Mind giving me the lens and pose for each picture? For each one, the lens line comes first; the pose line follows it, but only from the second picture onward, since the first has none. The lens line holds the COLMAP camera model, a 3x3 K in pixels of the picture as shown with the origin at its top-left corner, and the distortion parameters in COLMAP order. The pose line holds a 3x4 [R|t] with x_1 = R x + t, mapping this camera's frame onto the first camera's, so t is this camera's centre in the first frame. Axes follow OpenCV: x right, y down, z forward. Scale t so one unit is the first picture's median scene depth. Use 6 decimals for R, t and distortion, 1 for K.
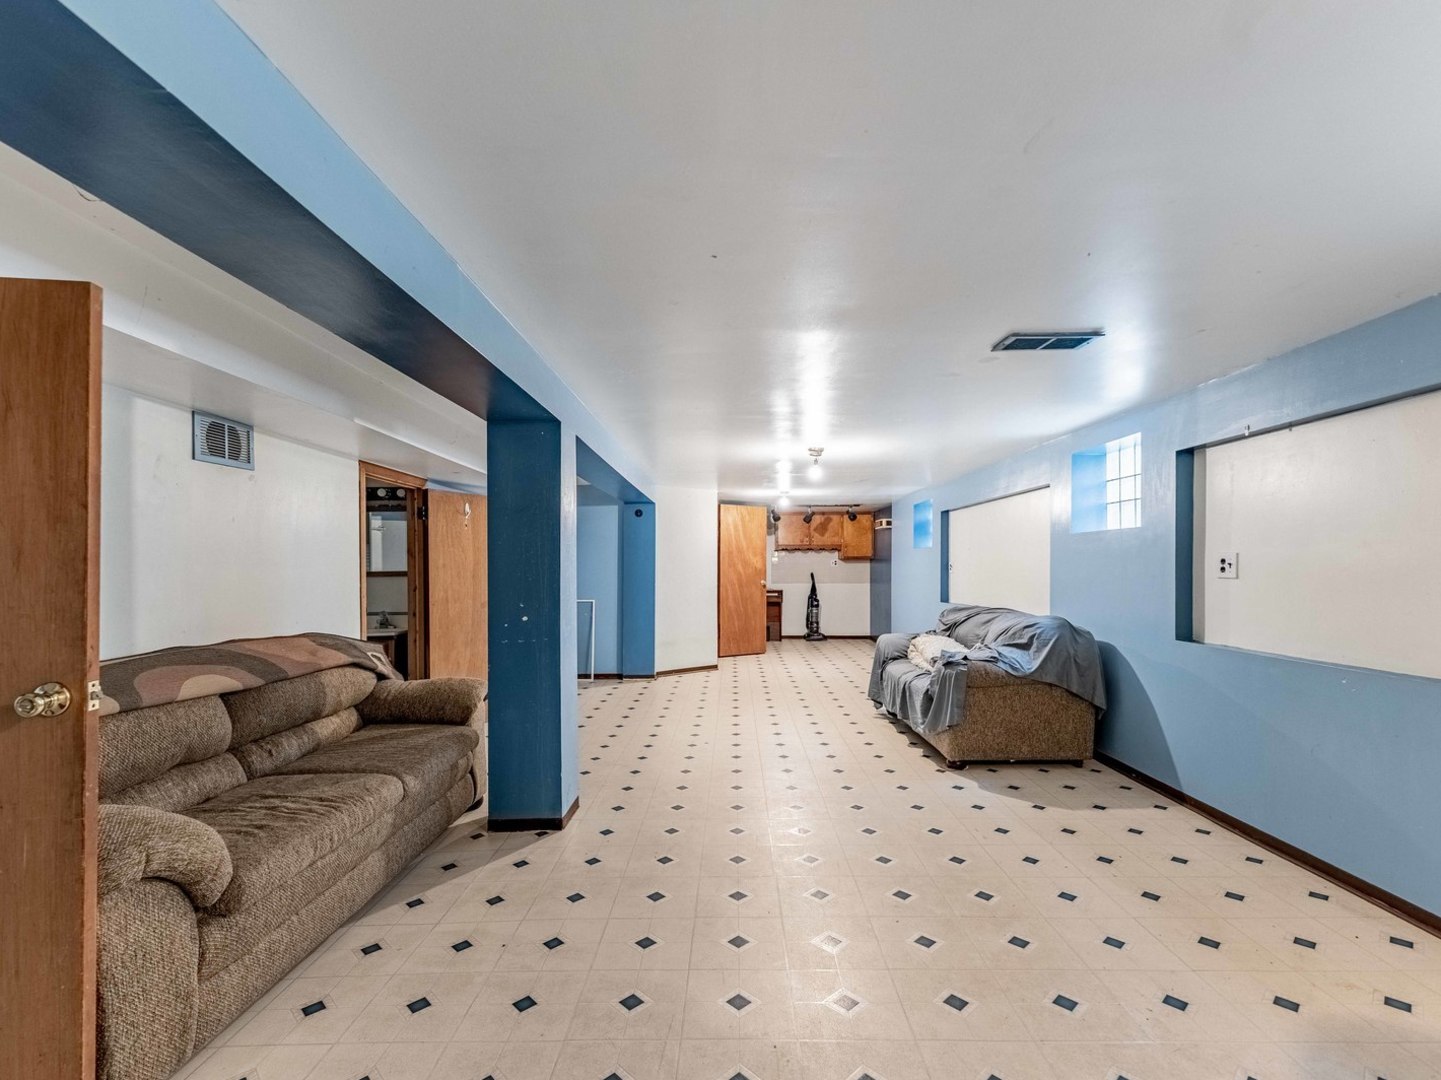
lens RADIAL K [[670.2, 0, 725.6], [0, 670.2, 564.8], [0, 0, 1]] dist [0.000080, 0.000221]
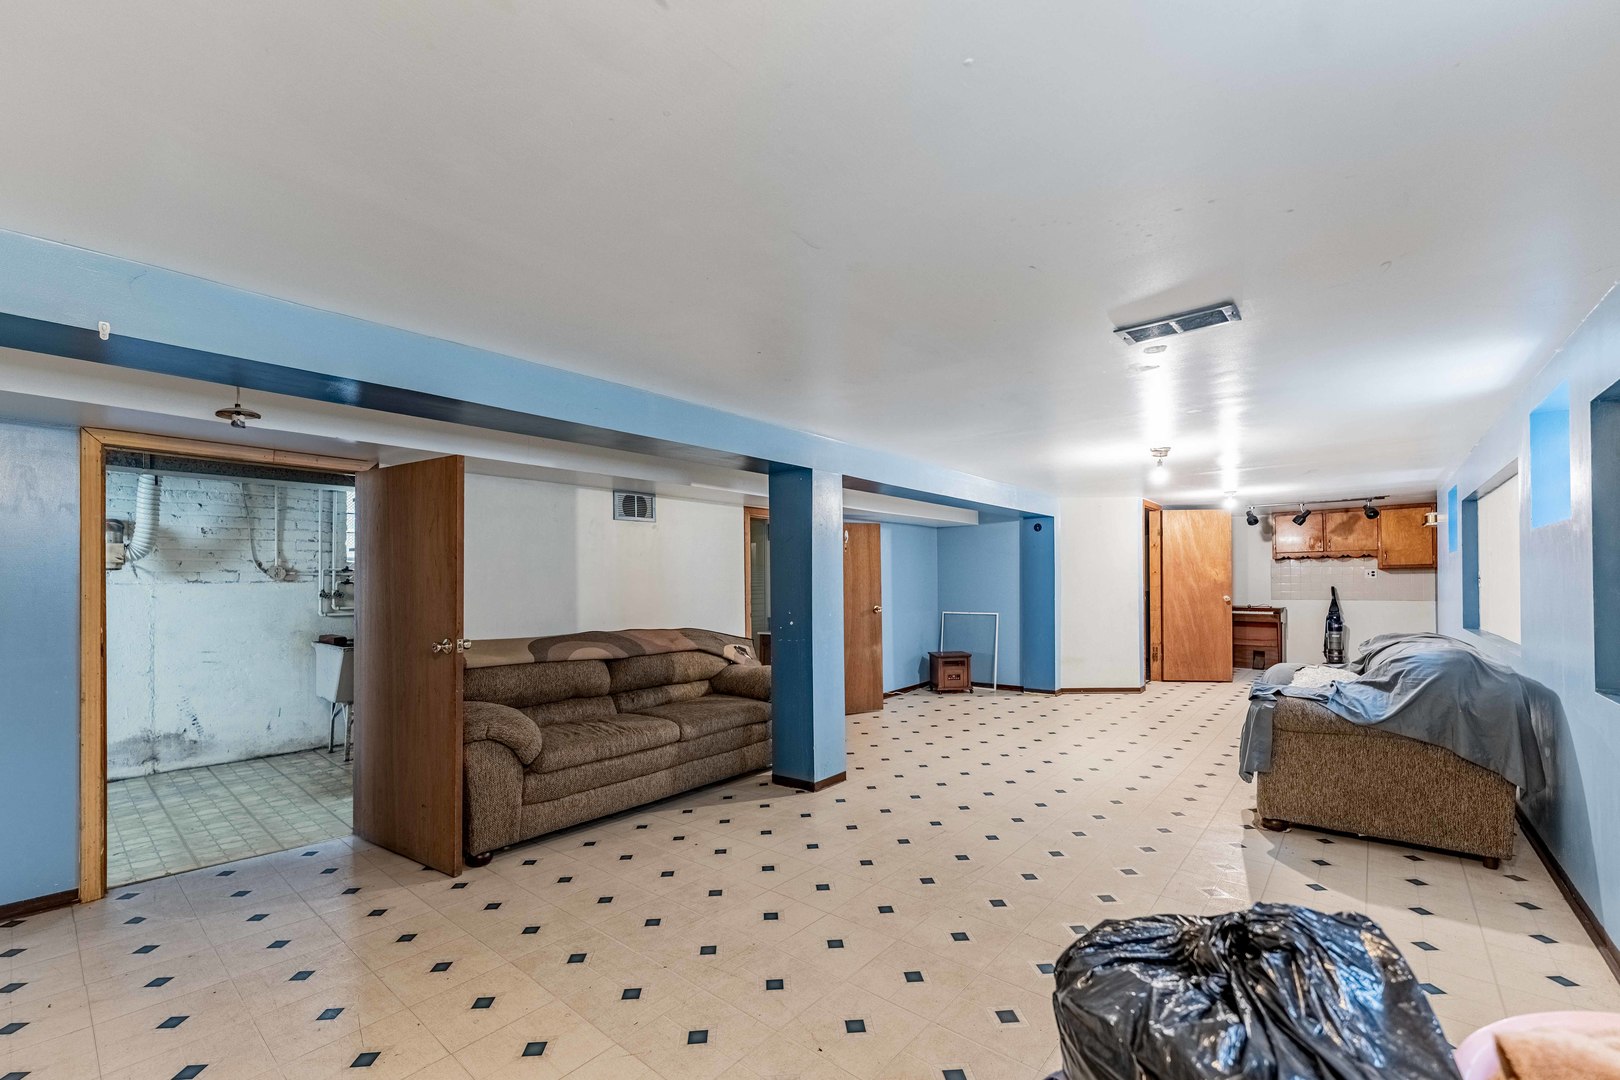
lens RADIAL K [[674.0, 0, 812.4], [0, 674.0, 571.9], [0, 0, 1]] dist [0.003300, 0.000340]
pose [[0.776130, -0.014034, -0.630416, 0.436858], [0.008358, 0.999893, -0.011969, -0.002283], [0.630517, 0.004020, 0.776165, 0.010651]]
